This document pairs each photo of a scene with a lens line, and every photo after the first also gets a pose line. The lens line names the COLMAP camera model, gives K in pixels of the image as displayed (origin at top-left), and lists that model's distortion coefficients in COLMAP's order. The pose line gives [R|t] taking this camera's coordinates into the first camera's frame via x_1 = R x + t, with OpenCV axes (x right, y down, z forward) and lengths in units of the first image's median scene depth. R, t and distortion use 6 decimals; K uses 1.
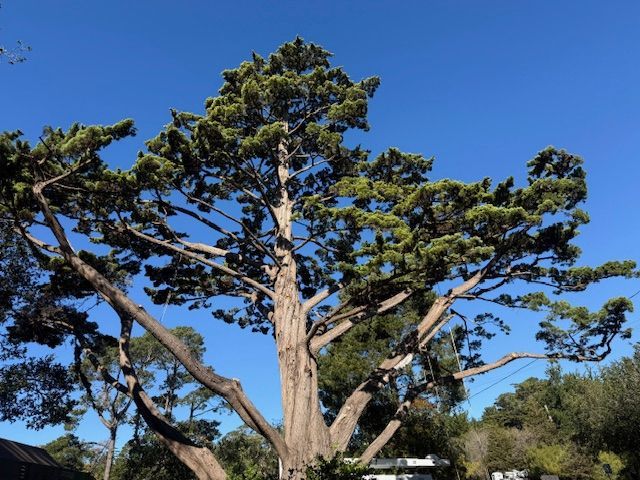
lens RADIAL K [[466.5, 0, 320.0], [0, 466.5, 240.0], [0, 0, 1]] dist [0.046628, -0.000175]
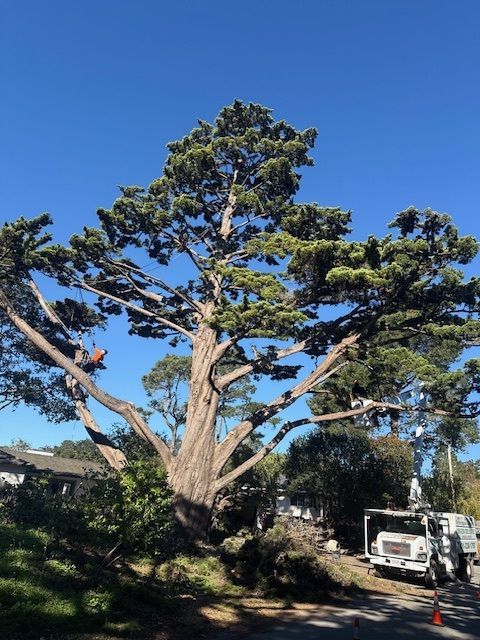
lens RADIAL K [[466.5, 0, 239.1], [0, 466.5, 327.8], [0, 0, 1]] dist [0.046628, -0.000175]
pose [[0.937286, 0.034055, -0.346893, 0.371026], [0.014209, 0.990656, 0.135645, -0.061984], [0.348271, -0.132067, 0.928044, -0.075448]]
